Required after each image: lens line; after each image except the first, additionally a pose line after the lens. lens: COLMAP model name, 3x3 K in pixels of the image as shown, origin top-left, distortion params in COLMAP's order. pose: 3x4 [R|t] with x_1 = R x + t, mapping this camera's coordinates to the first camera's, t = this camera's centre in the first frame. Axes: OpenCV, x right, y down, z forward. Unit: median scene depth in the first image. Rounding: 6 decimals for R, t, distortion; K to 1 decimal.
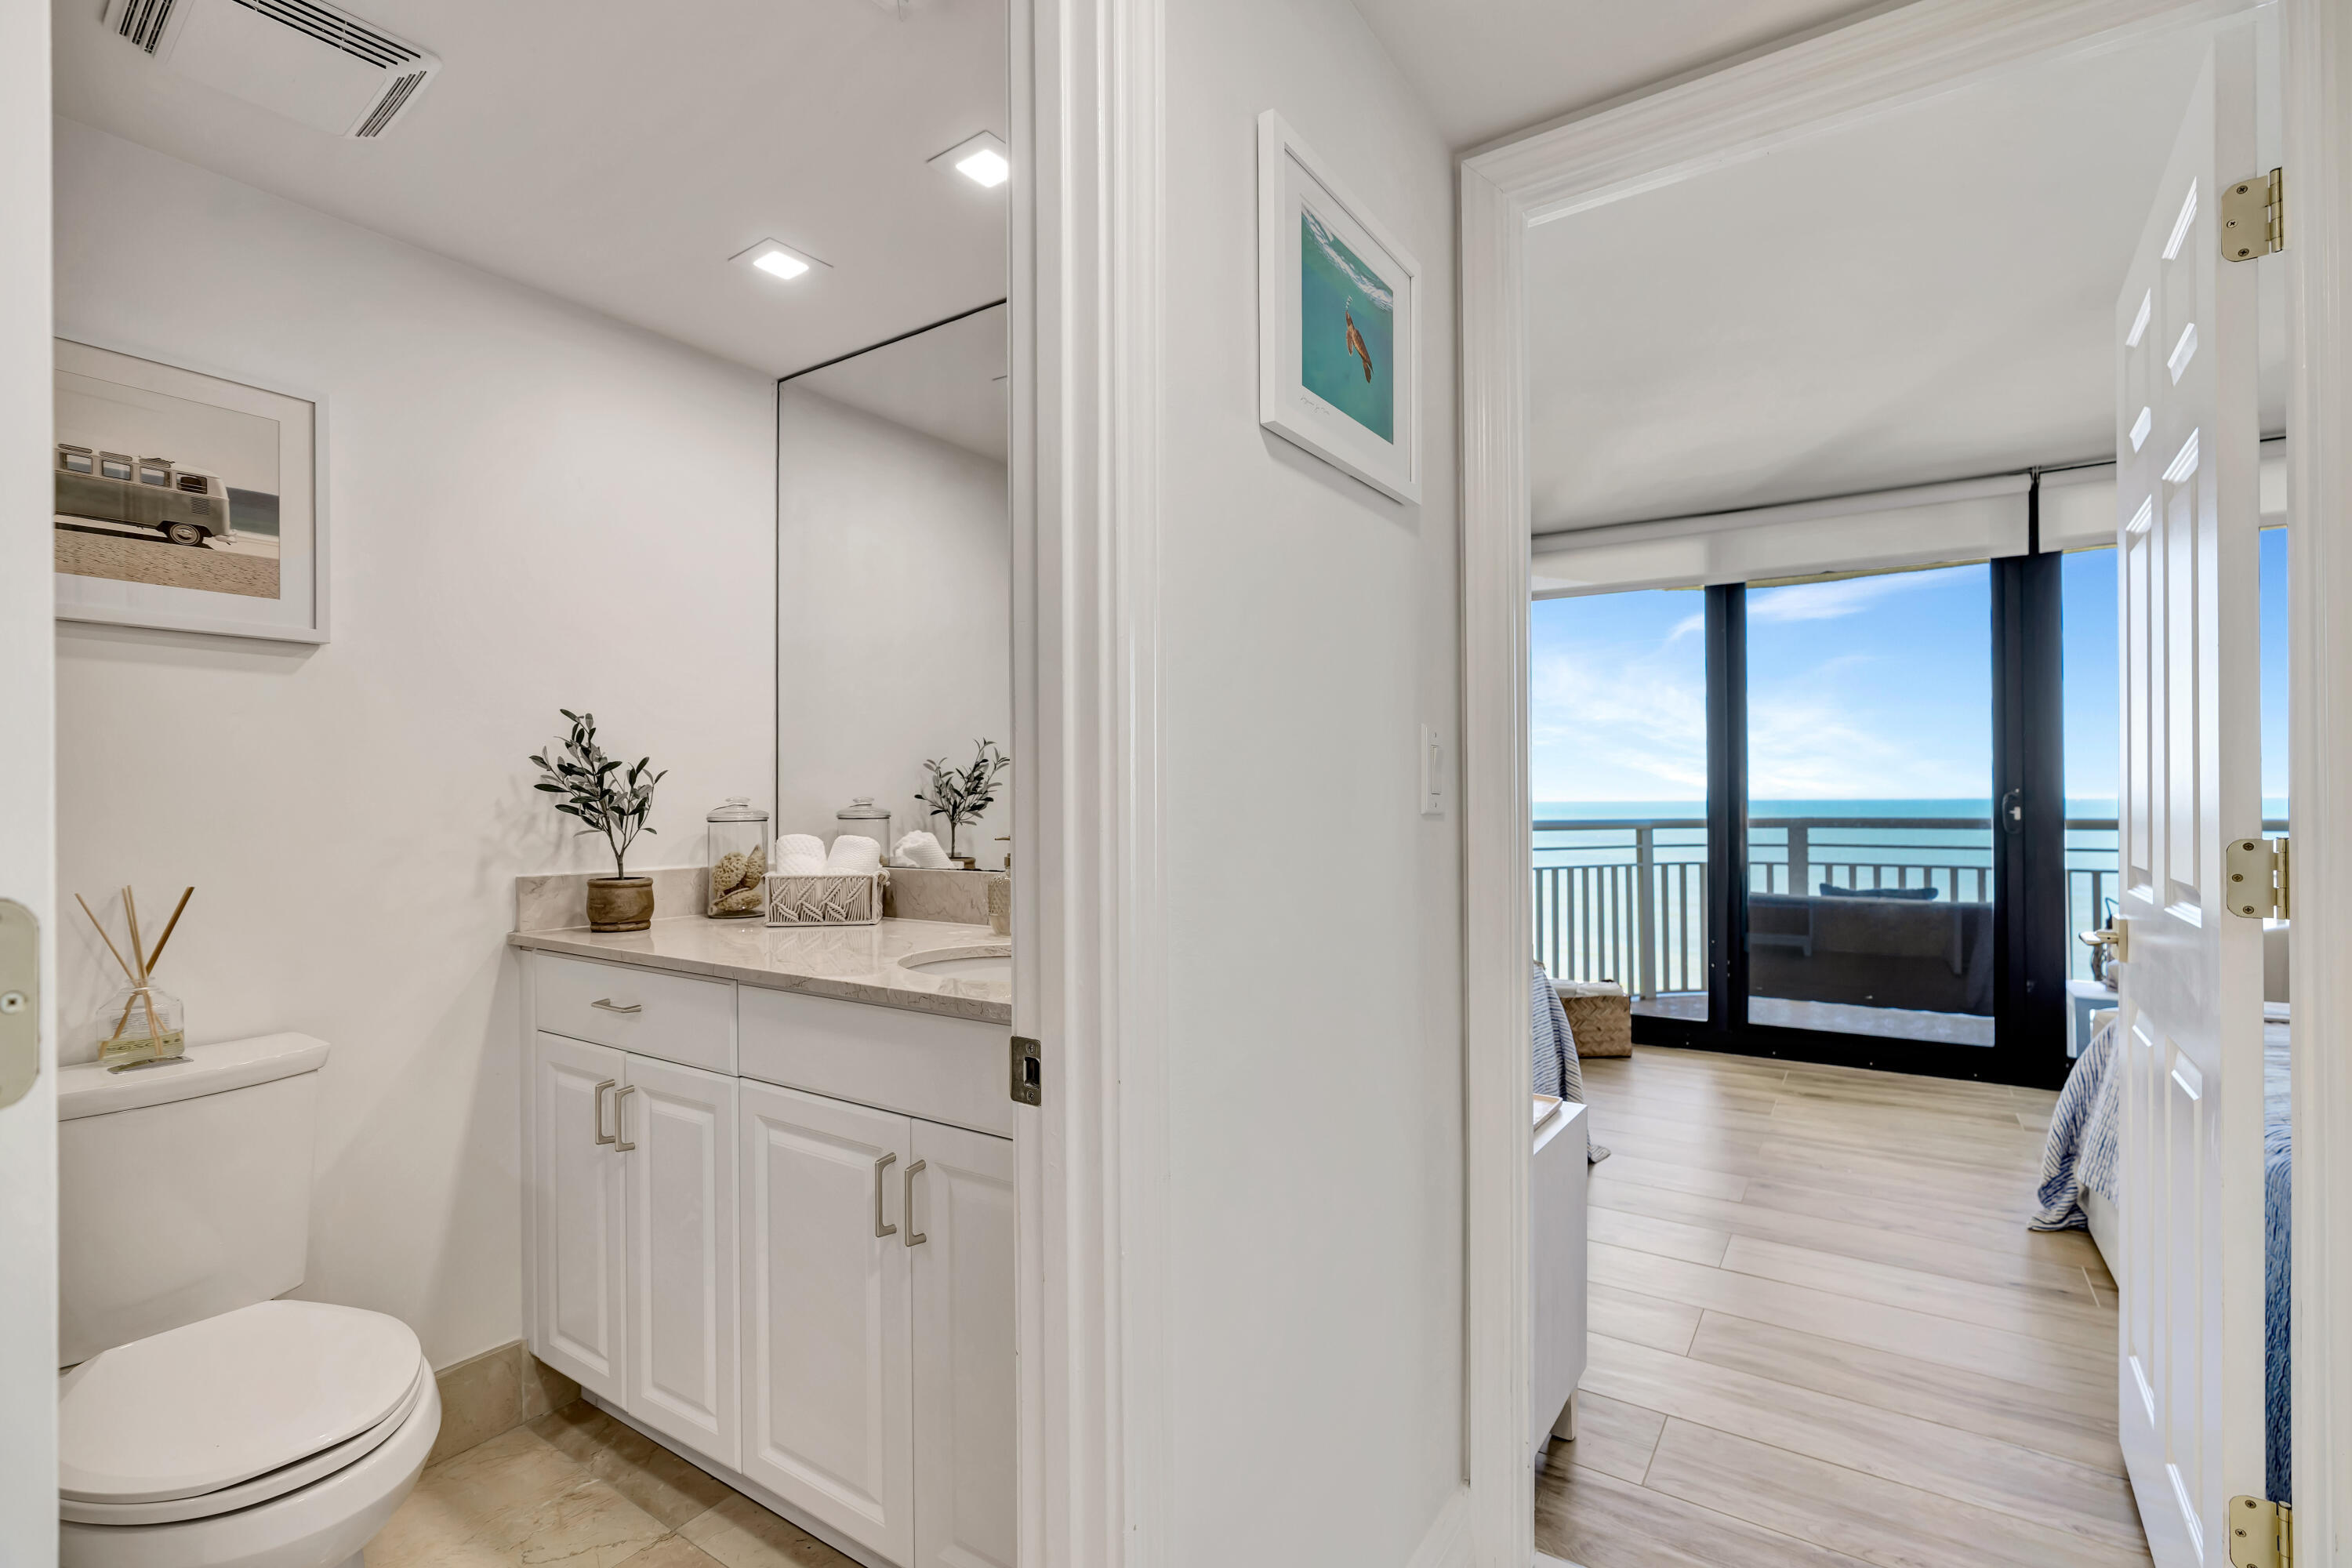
lens RADIAL K [[1060.6, 0, 1186.0], [0, 1060.6, 799.2], [0, 0, 1]] dist [-0.016791, 0.007340]
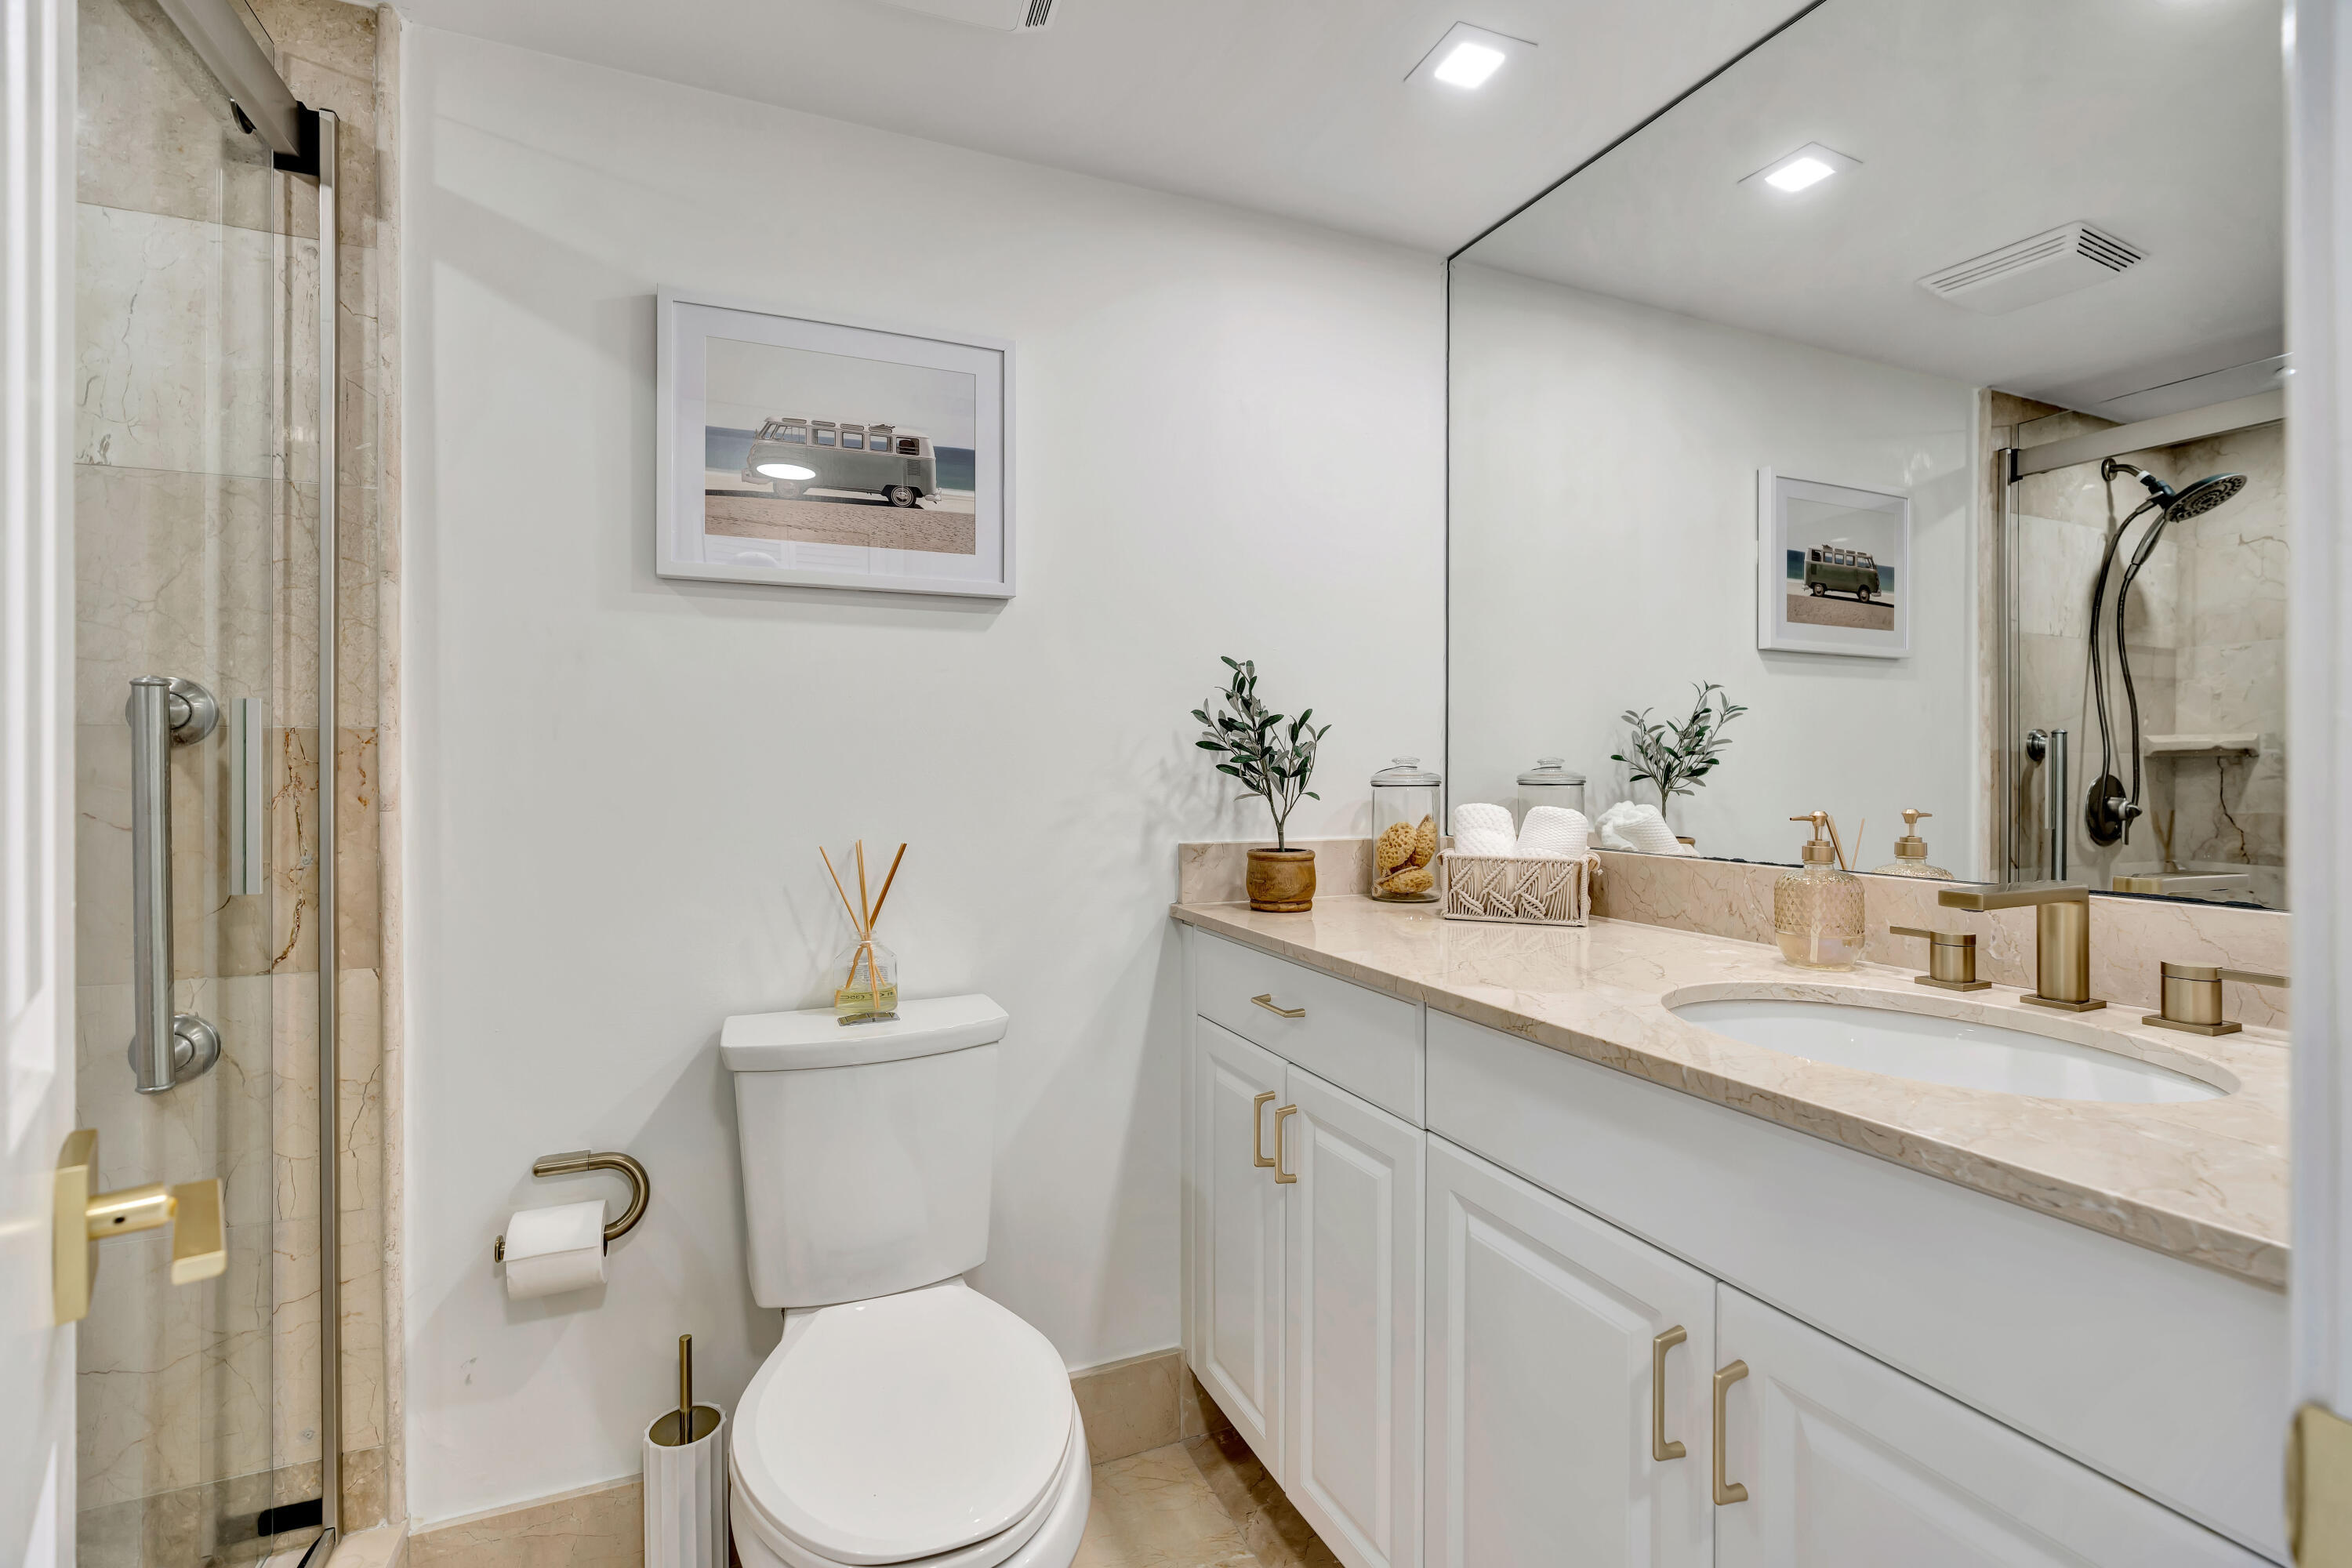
lens RADIAL K [[1052.8, 0, 1184.3], [0, 1052.8, 783.3], [0, 0, 1]] dist [-0.013967, 0.007303]
pose [[0.840663, 0.013403, -0.541393, -0.136527], [-0.003782, 0.999815, 0.018880, 0.004288], [0.541546, -0.013824, 0.840558, 0.234109]]
